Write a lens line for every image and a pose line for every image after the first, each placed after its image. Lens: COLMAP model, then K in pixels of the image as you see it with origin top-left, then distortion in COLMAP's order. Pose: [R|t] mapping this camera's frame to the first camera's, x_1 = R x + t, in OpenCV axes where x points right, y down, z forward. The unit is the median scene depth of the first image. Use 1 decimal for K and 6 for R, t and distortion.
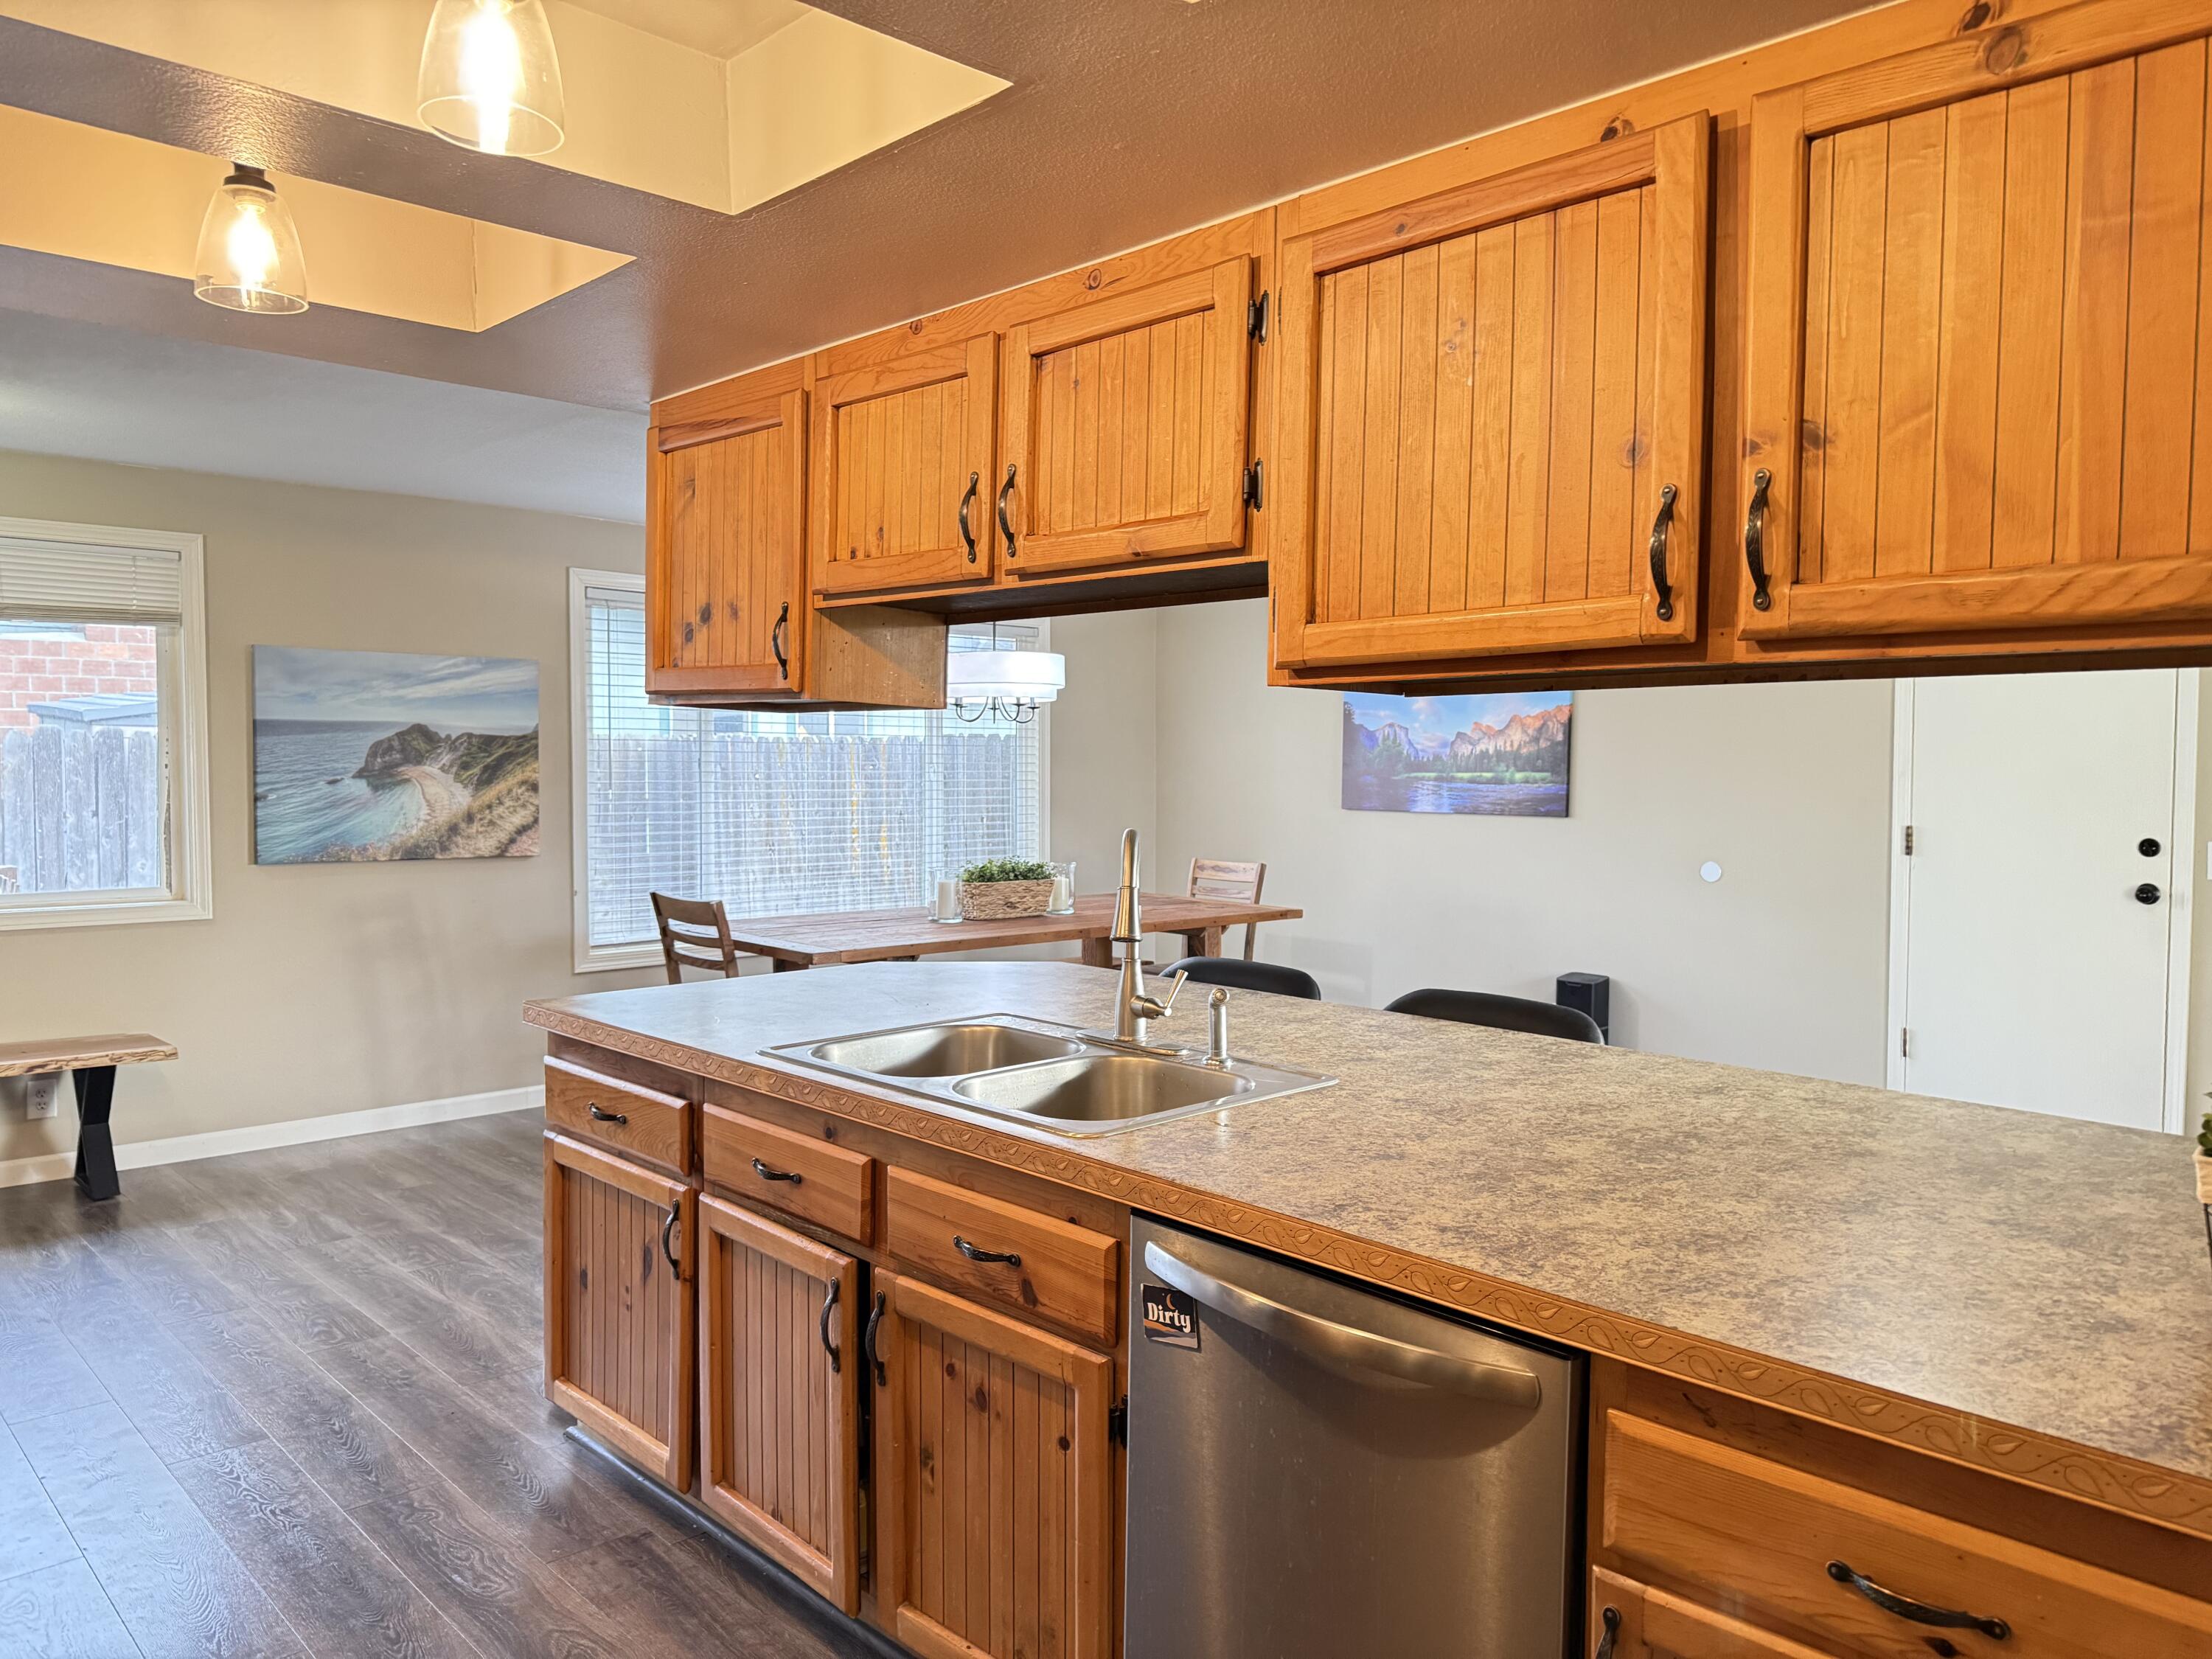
lens RADIAL K [[1564.6, 0, 1114.2], [0, 1564.6, 831.0], [0, 0, 1]] dist [0.029815, -0.032204]
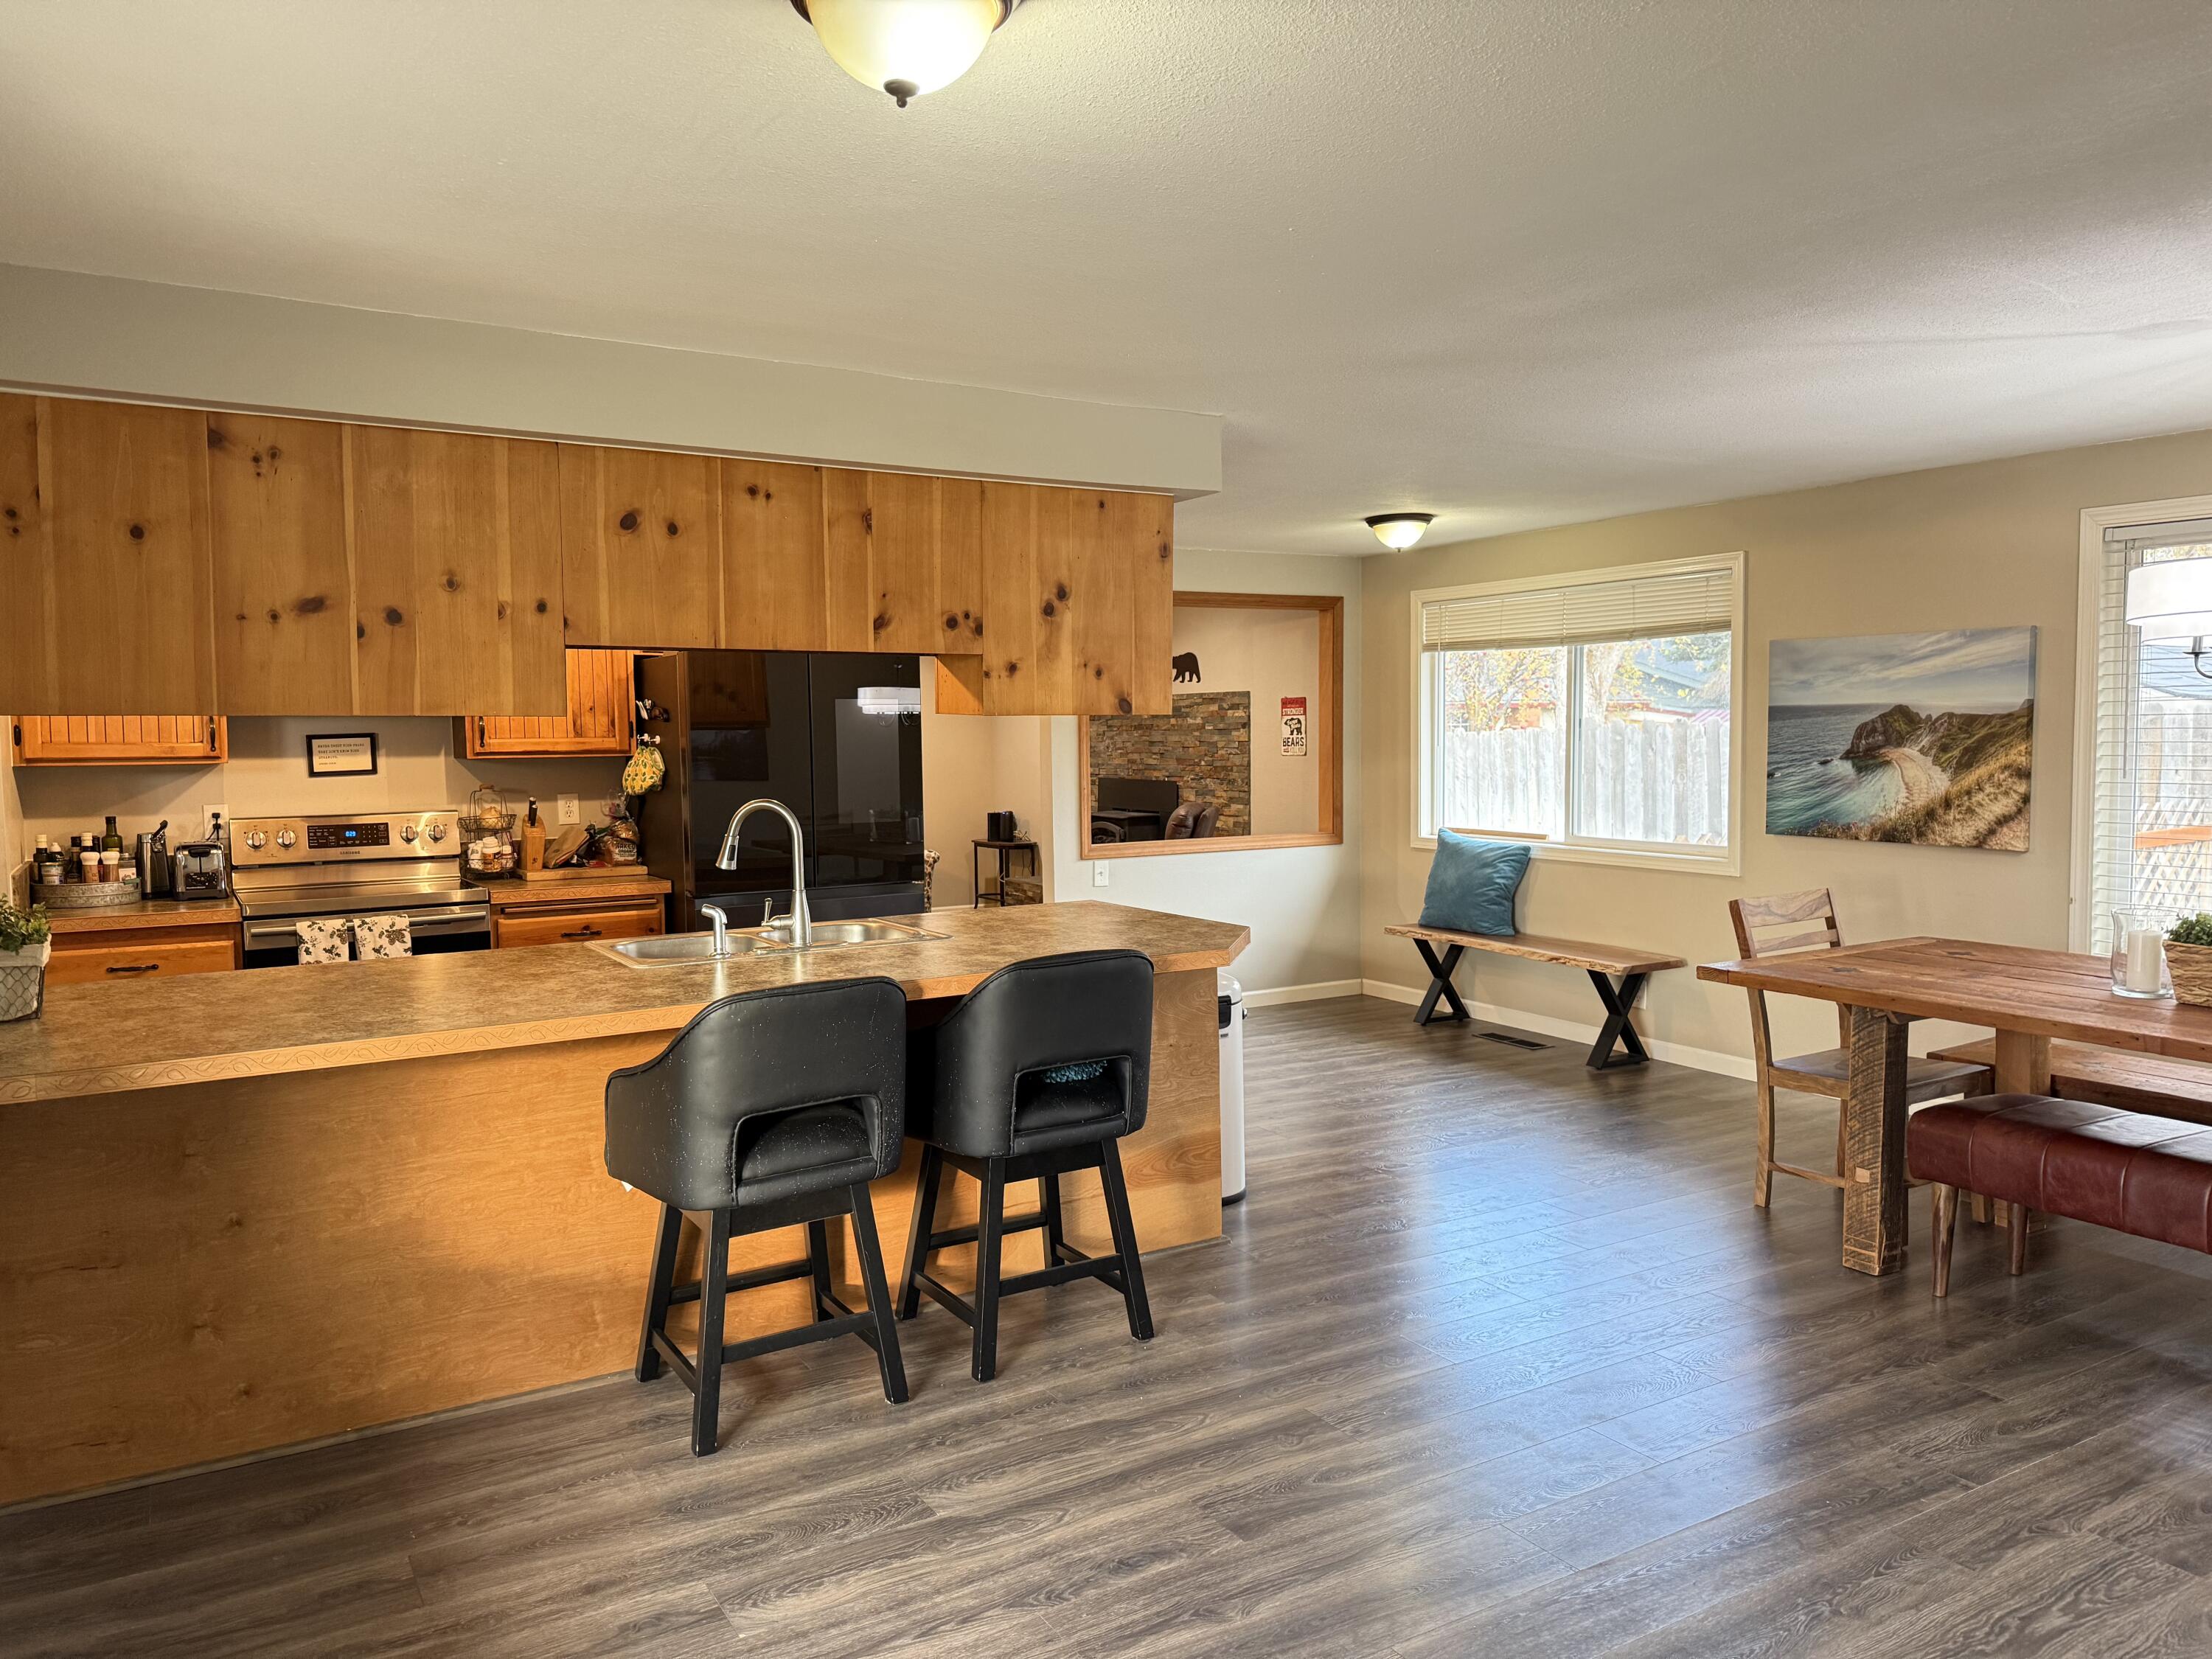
lens RADIAL K [[1564.6, 0, 1109.6], [0, 1564.6, 833.9], [0, 0, 1]] dist [0.029815, -0.032204]
pose [[-0.226407, 0.058136, -0.972296, 0.638111], [-0.036710, 0.996999, 0.068161, -0.037127], [0.973341, 0.051125, -0.223593, 0.753675]]
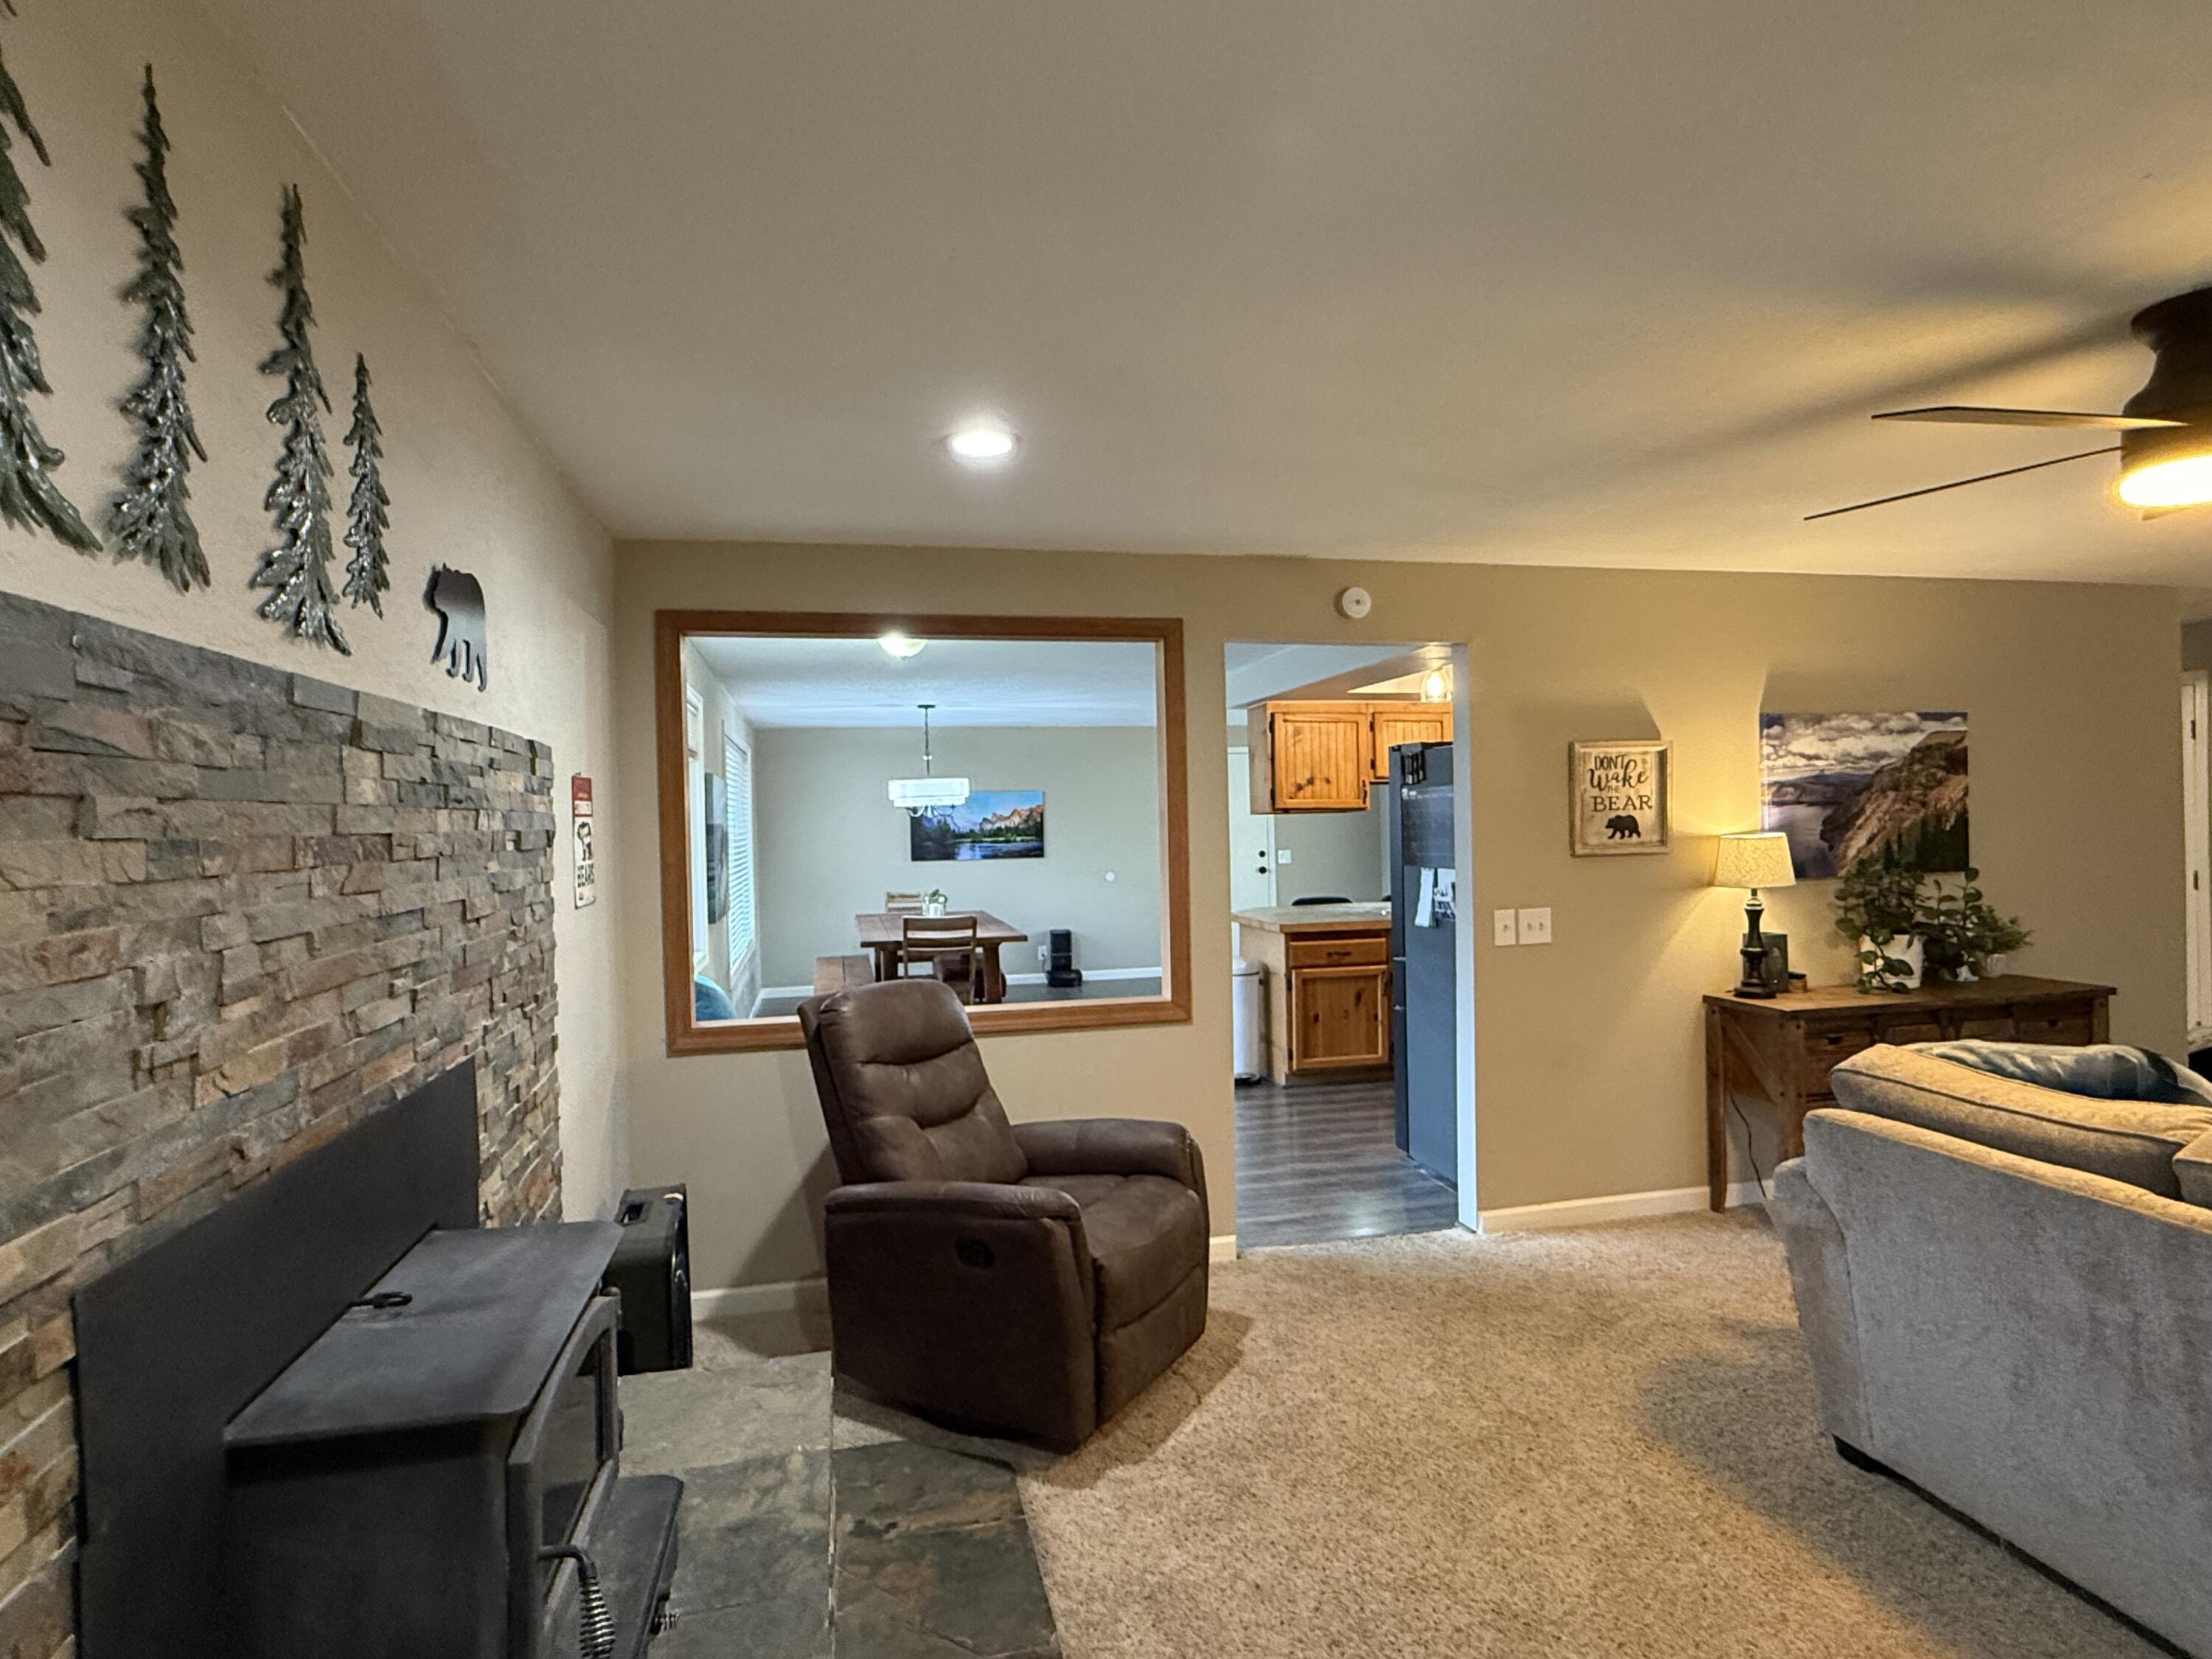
lens RADIAL K [[1203.4, 0, 1123.3], [0, 1203.4, 830.0], [0, 0, 1]] dist [0.000879, -0.000493]
pose [[0.500916, -0.026233, 0.865098, -1.249626], [0.067055, 0.997712, -0.008572, -0.028844], [-0.862894, 0.062303, 0.501529, 0.106905]]
